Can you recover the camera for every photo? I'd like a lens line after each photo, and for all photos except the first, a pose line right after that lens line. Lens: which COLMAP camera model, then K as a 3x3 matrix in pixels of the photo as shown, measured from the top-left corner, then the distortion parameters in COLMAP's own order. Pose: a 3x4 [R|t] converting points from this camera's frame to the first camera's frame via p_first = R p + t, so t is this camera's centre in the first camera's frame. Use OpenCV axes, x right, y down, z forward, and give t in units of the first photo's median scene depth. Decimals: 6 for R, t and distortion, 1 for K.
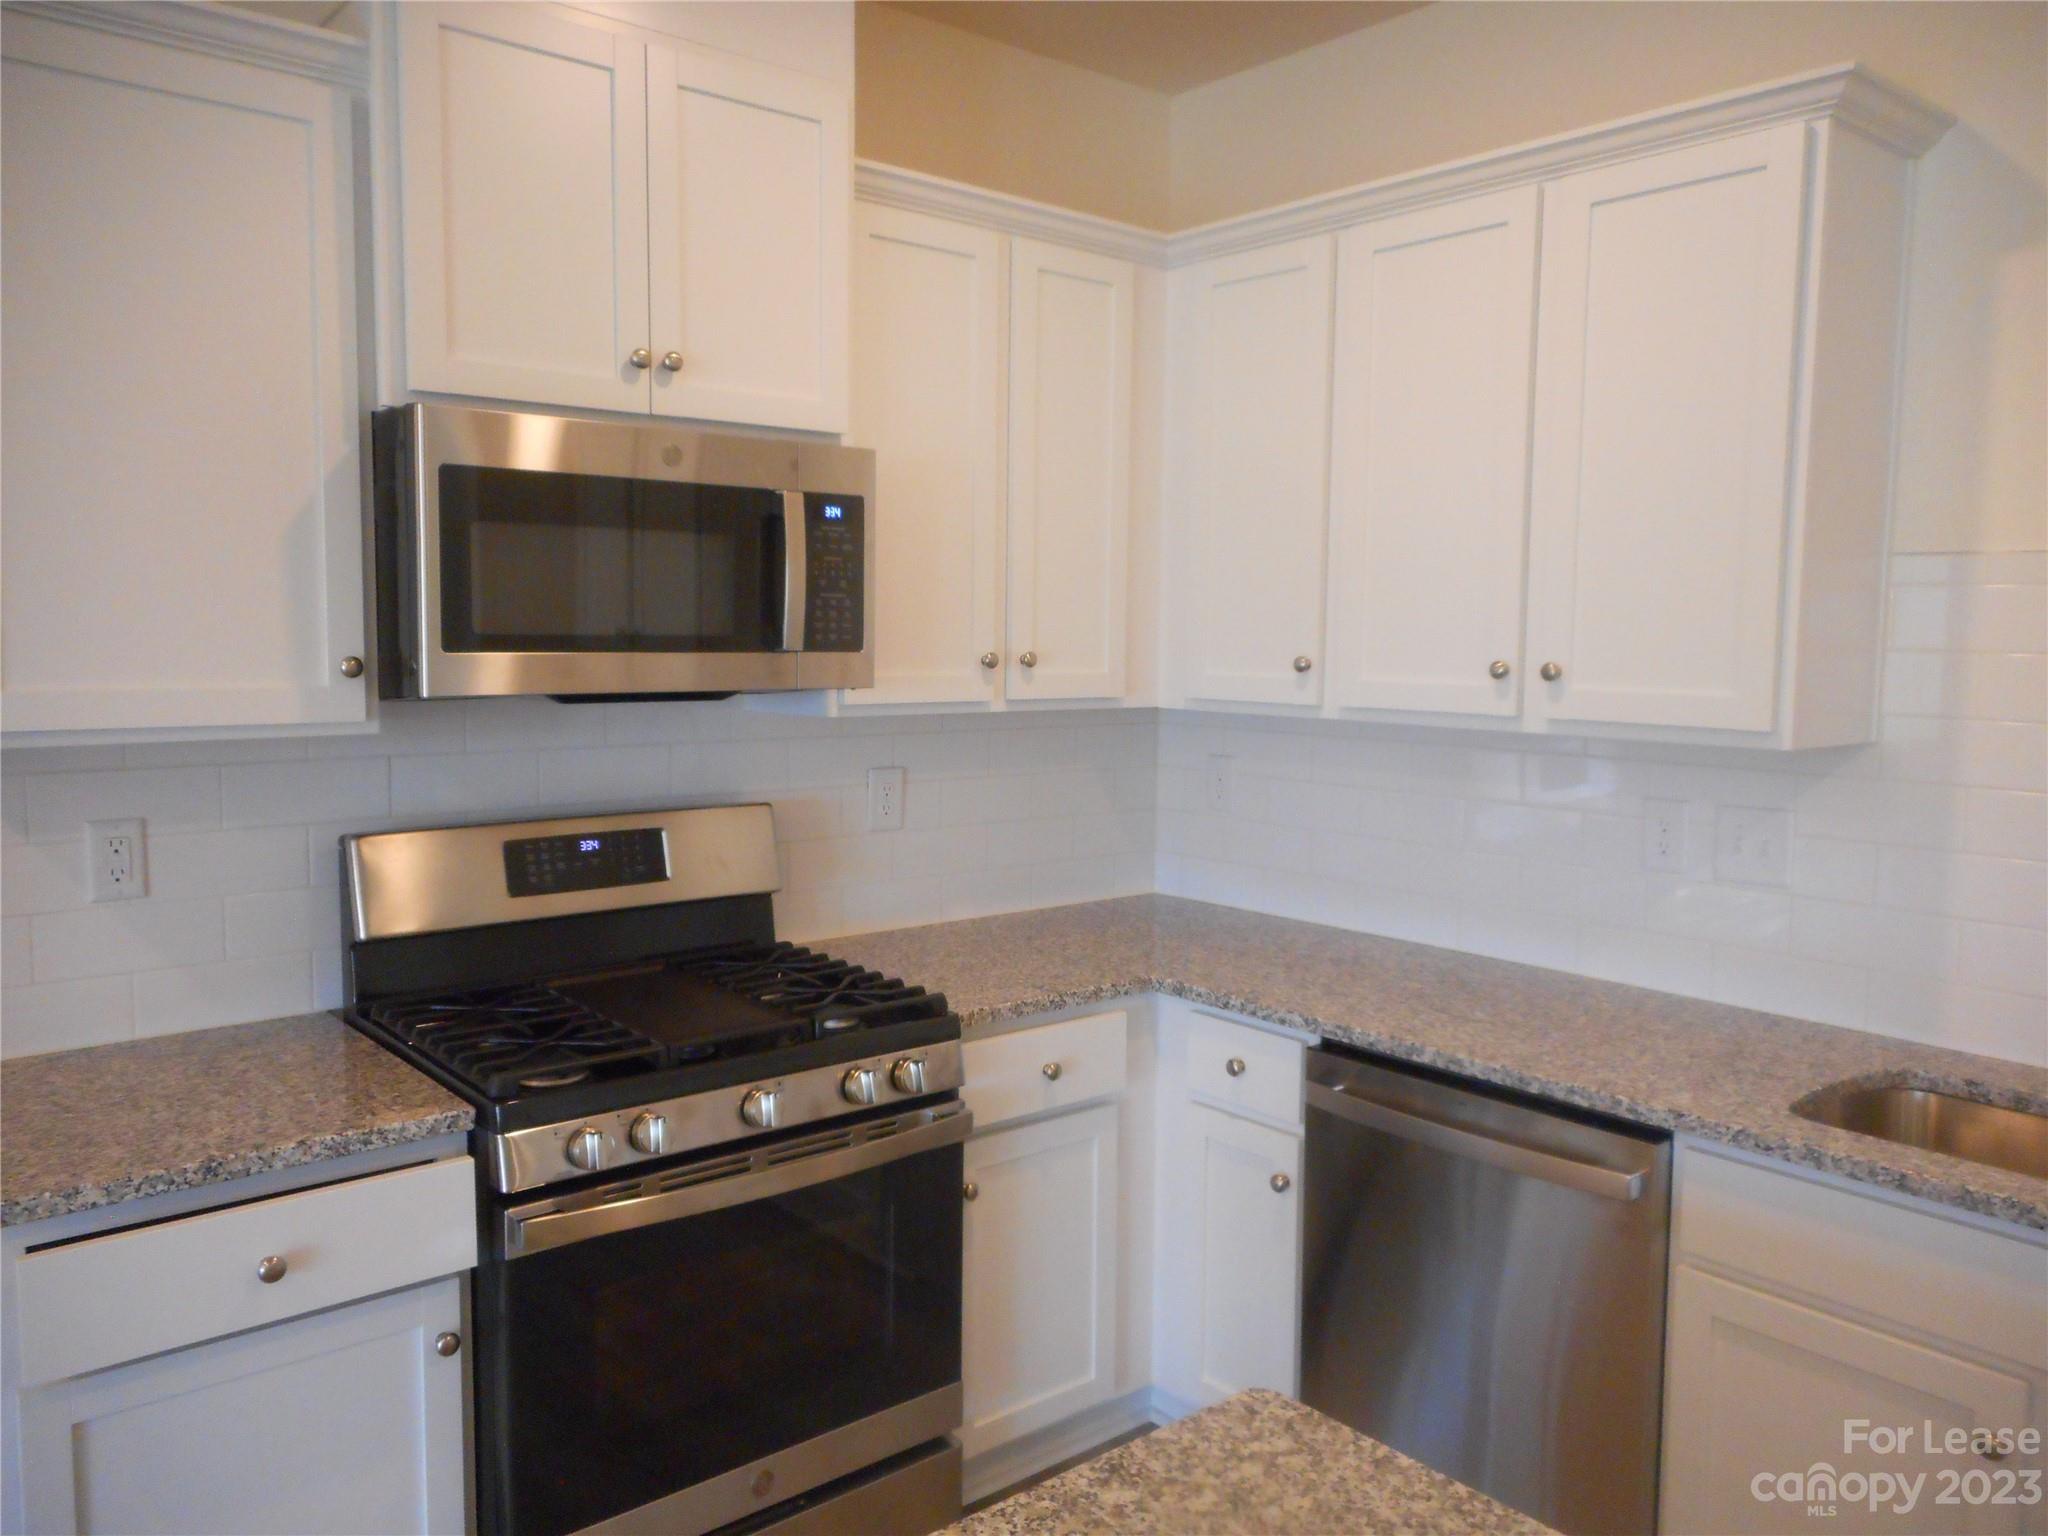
lens RADIAL K [[1556.8, 0, 1024.0], [0, 1556.8, 768.0], [0, 0, 1]] dist [0.007389, 0.006129]
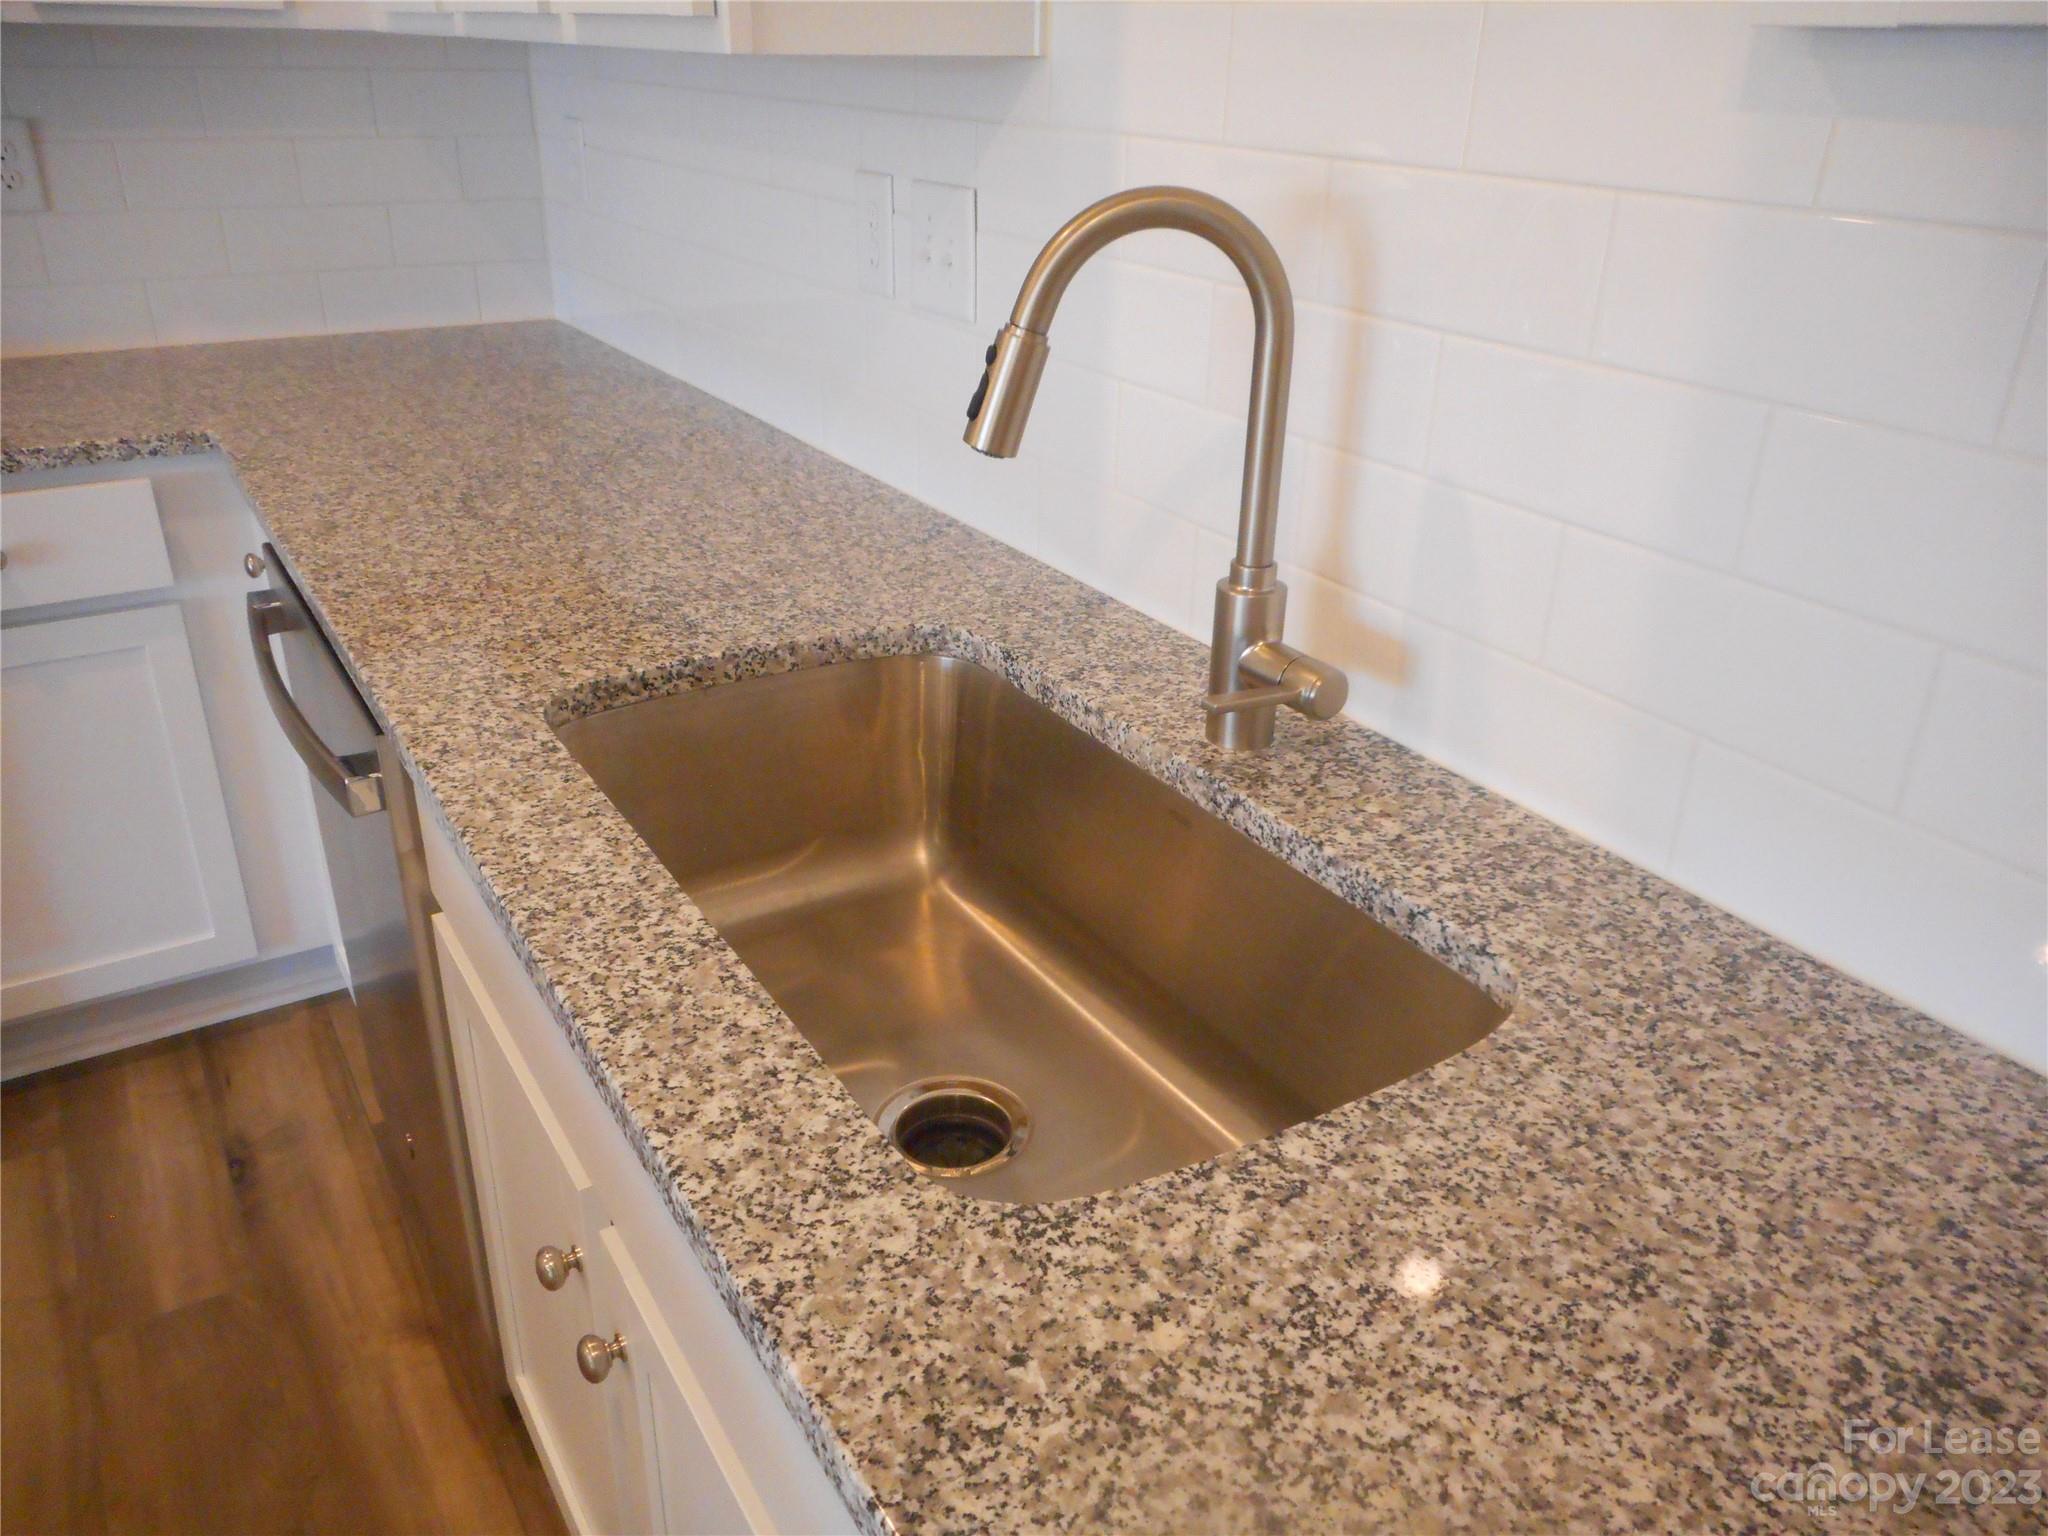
lens RADIAL K [[1556.8, 0, 1024.0], [0, 1556.8, 768.0], [0, 0, 1]] dist [0.007389, 0.006129]
pose [[0.989749, 0.062412, -0.128456, 0.564110], [-0.014664, 0.939113, 0.343294, 0.029364], [0.142061, -0.337891, 0.930402, 0.349173]]
